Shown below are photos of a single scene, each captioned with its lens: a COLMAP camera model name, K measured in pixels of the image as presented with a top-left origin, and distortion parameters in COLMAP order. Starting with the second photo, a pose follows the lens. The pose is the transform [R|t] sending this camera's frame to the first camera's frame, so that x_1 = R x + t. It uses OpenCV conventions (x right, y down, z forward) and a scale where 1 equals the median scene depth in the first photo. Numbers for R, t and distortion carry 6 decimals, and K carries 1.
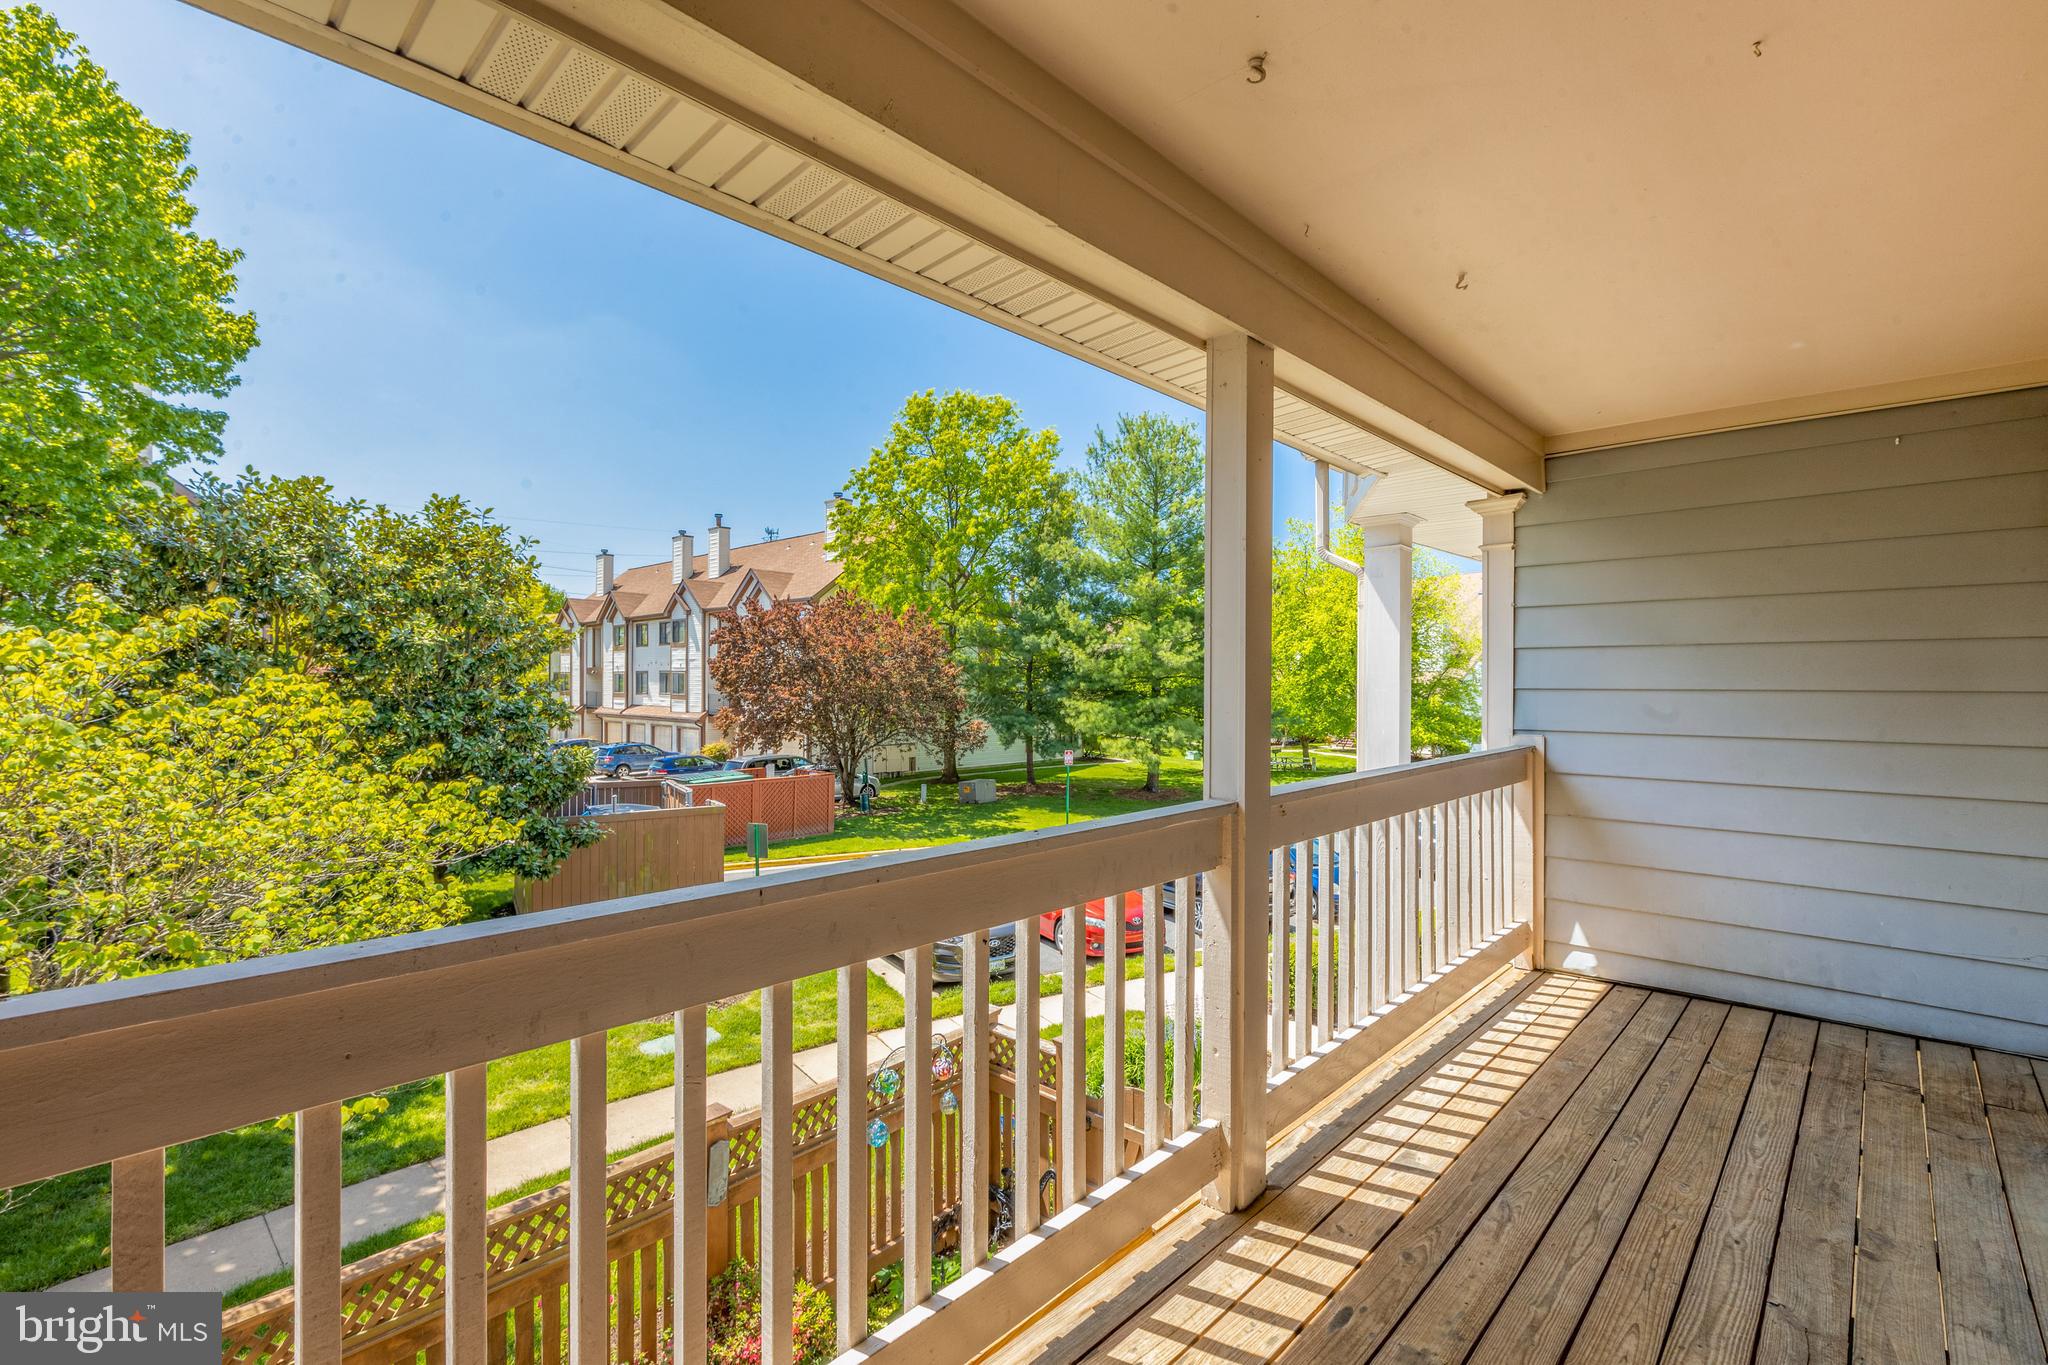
lens RADIAL K [[896.5, 0, 1025.0], [0, 896.5, 688.0], [0, 0, 1]] dist [0.002188, -0.000463]
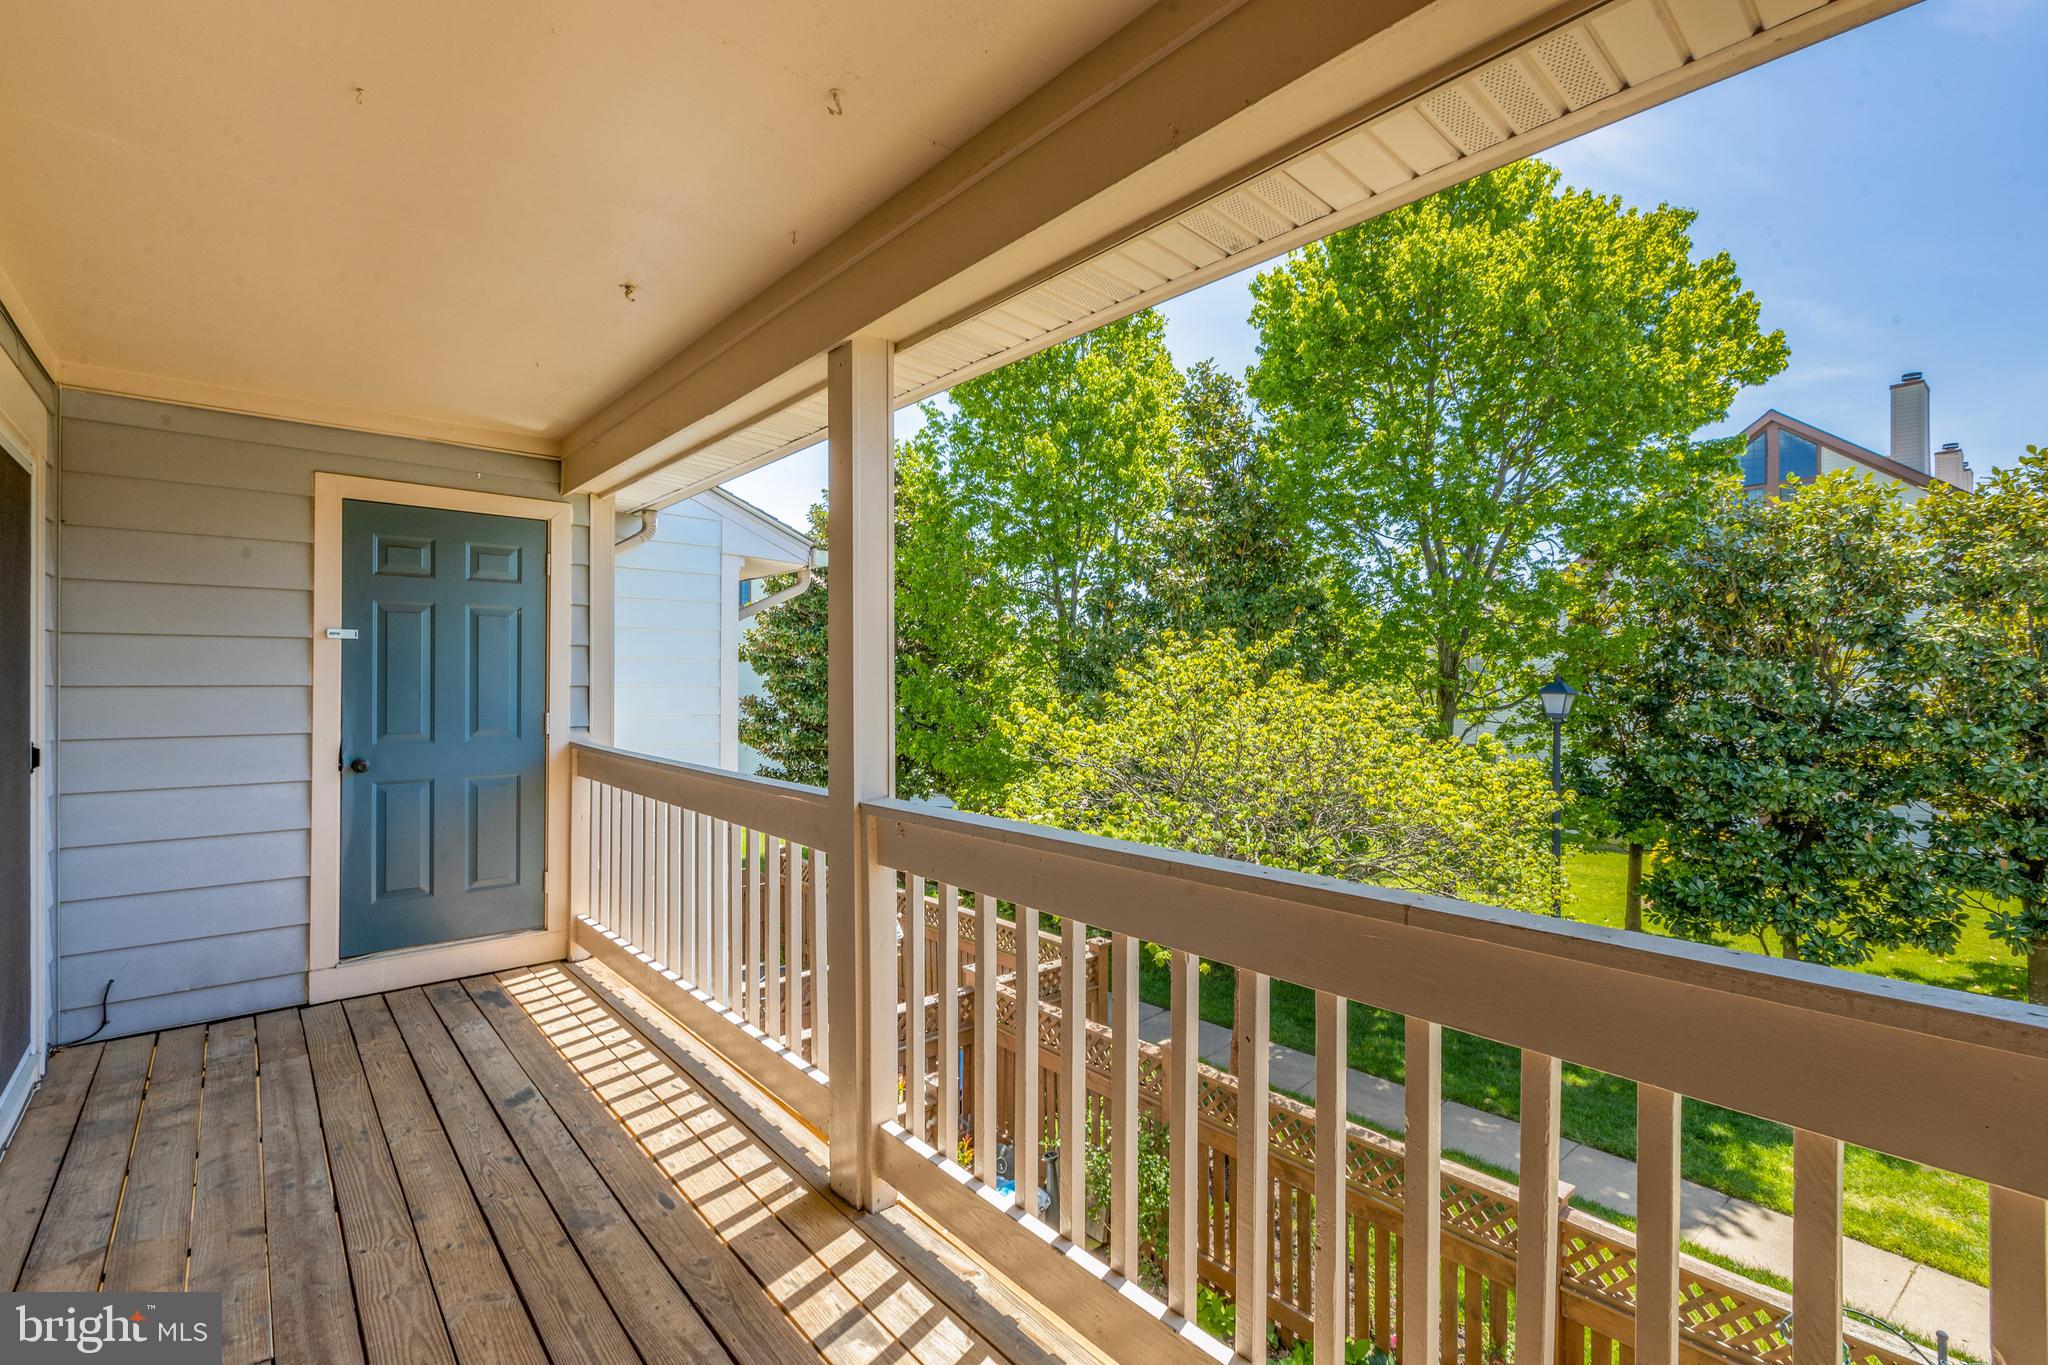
lens RADIAL K [[896.5, 0, 1026.0], [0, 896.5, 682.8], [0, 0, 1]] dist [0.002188, -0.000463]
pose [[-0.090180, -0.005064, -0.995913, 1.329369], [-0.006014, 0.999972, -0.004540, -0.004127], [0.995907, 0.005580, -0.090208, 1.383304]]
